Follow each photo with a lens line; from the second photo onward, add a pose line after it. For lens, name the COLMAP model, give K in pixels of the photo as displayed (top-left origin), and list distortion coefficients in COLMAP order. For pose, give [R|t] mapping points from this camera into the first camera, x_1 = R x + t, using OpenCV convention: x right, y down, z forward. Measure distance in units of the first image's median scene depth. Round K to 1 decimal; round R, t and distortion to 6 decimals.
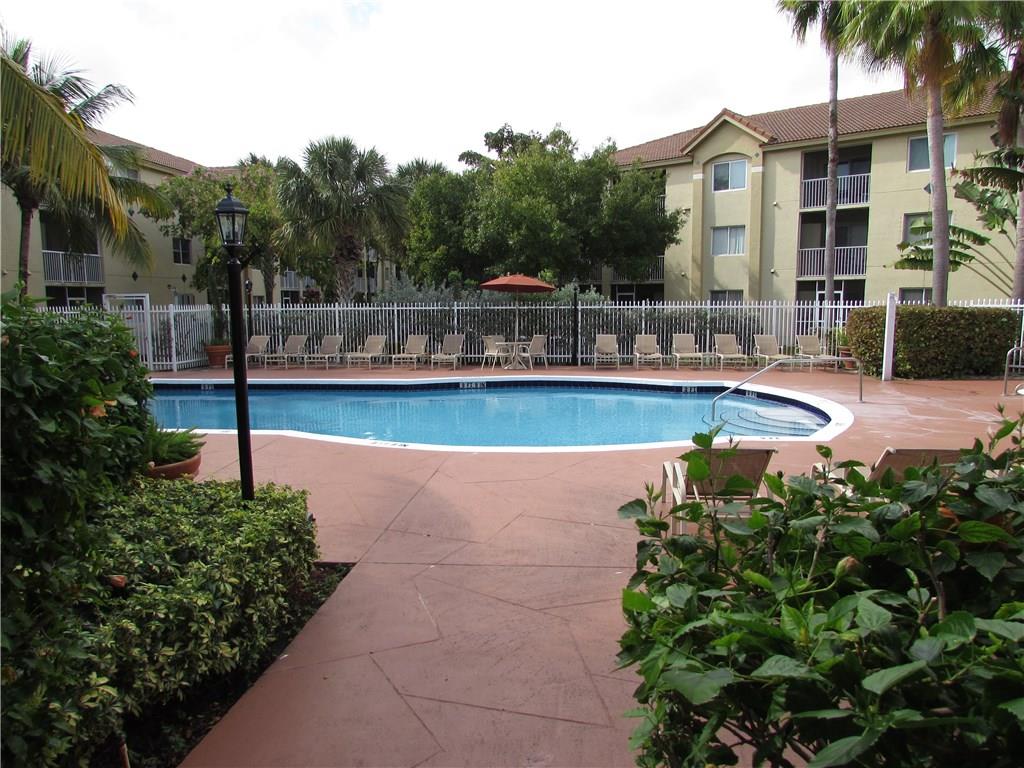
lens RADIAL K [[721.3, 0, 497.0], [0, 721.3, 385.5], [0, 0, 1]] dist [-0.038561, 0.014326]
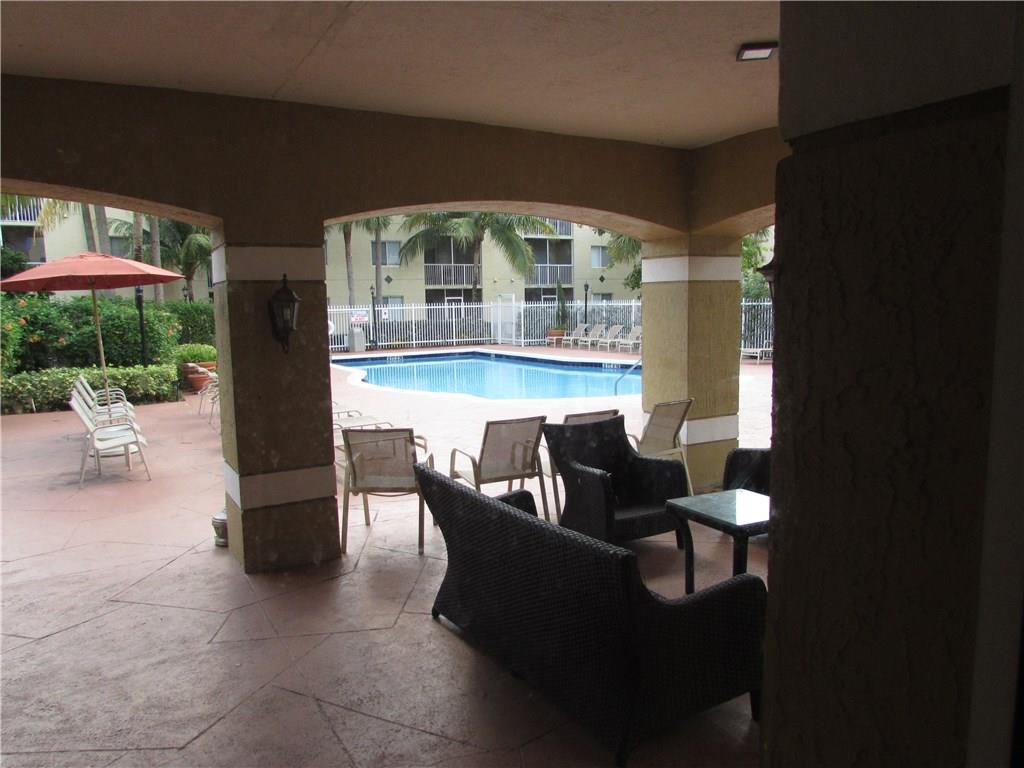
lens RADIAL K [[721.3, 0, 507.6], [0, 721.3, 382.9], [0, 0, 1]] dist [-0.038561, 0.014326]
pose [[0.768010, 0.074233, -0.636121, 1.977584], [-0.072731, 0.996943, 0.028530, 0.027488], [0.636295, 0.024354, 0.771062, -0.381229]]
